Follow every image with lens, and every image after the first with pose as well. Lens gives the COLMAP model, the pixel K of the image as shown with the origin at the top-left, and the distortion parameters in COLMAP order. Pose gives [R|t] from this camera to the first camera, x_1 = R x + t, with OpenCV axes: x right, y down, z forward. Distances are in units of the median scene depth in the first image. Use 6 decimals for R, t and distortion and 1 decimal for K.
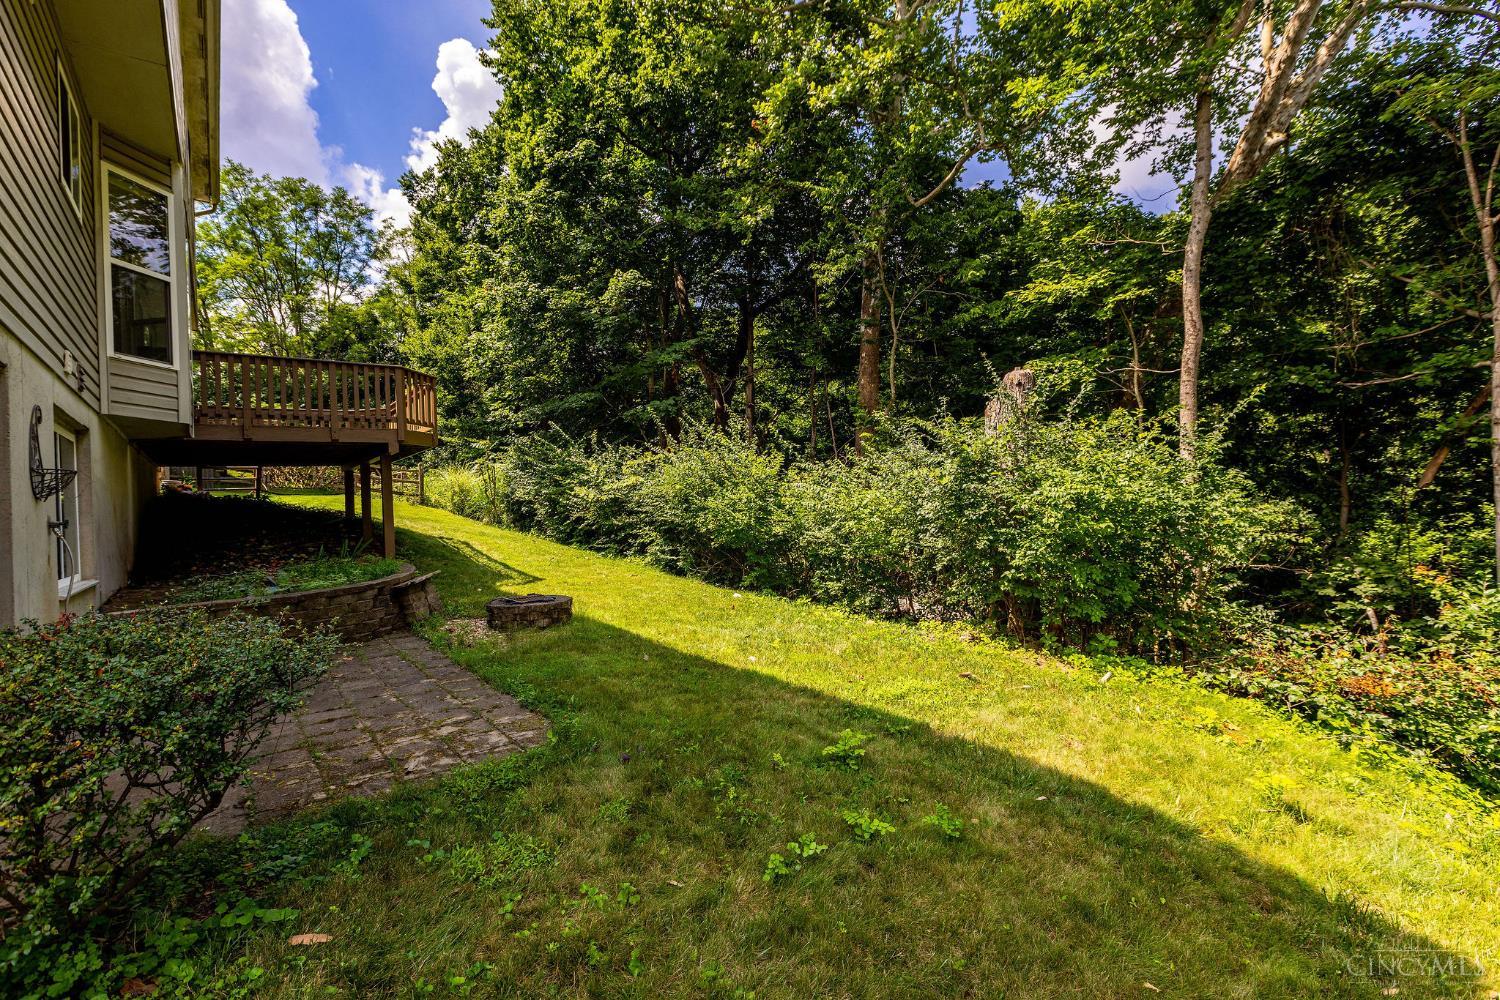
lens RADIAL K [[680.7, 0, 752.2], [0, 680.7, 482.7], [0, 0, 1]] dist [-0.003584, 0.000553]
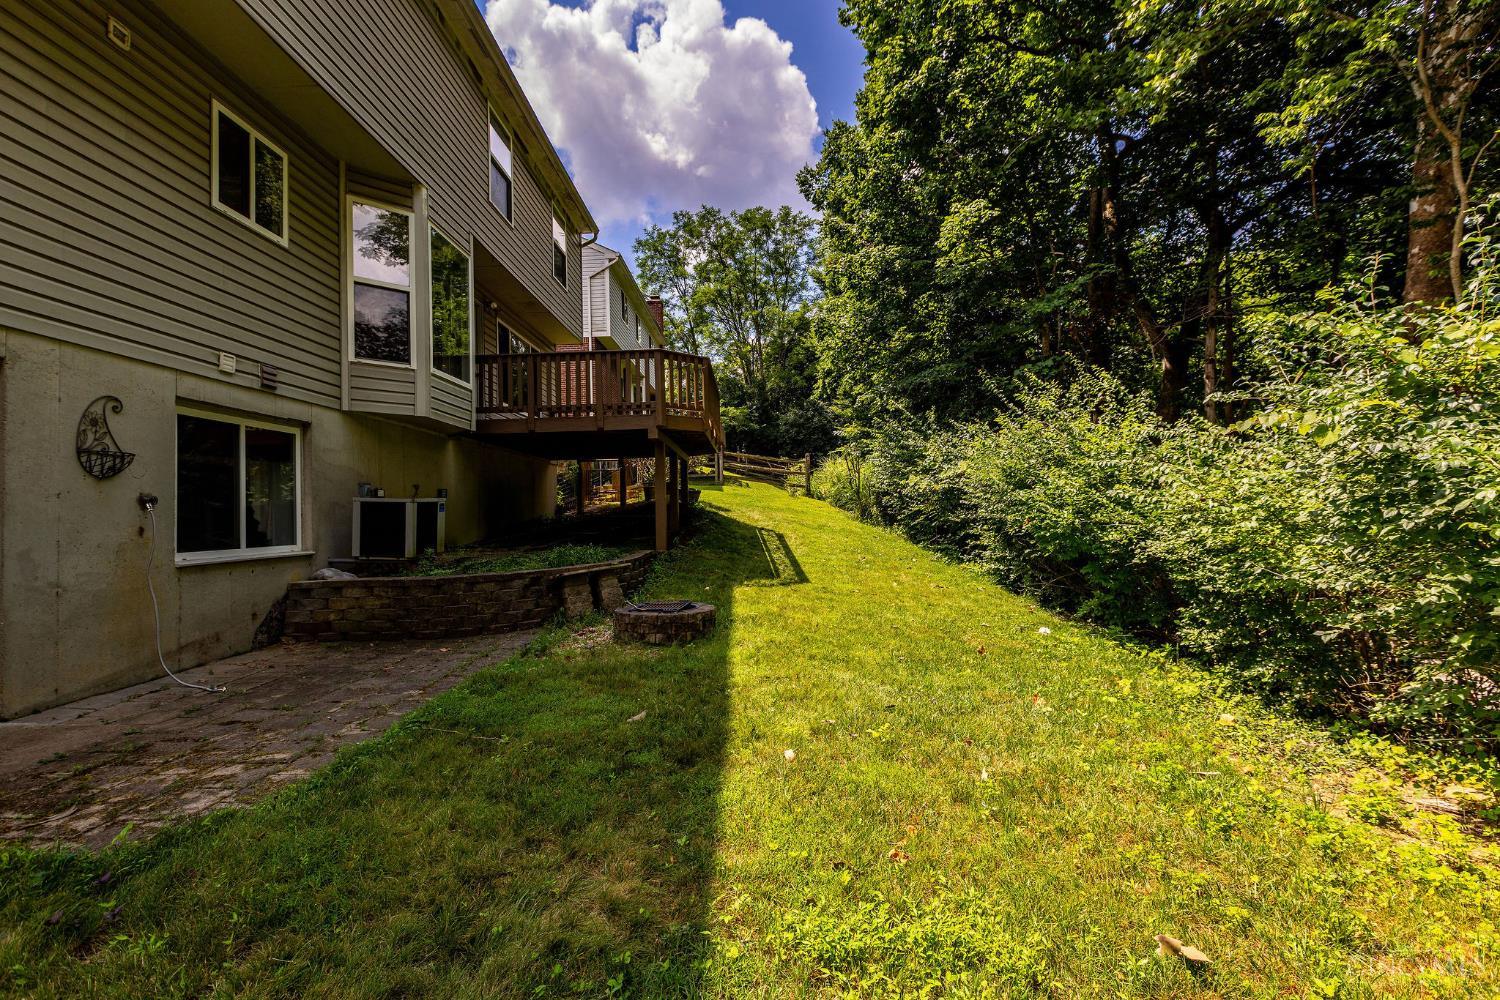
lens RADIAL K [[693.3, 0, 750.2], [0, 693.3, 491.1], [0, 0, 1]] dist [-0.003130, -0.000208]
pose [[0.768563, 0.002692, -0.639769, 0.196705], [0.009986, 0.999819, 0.016203, 0.014156], [0.639696, -0.018842, 0.768397, 0.297614]]
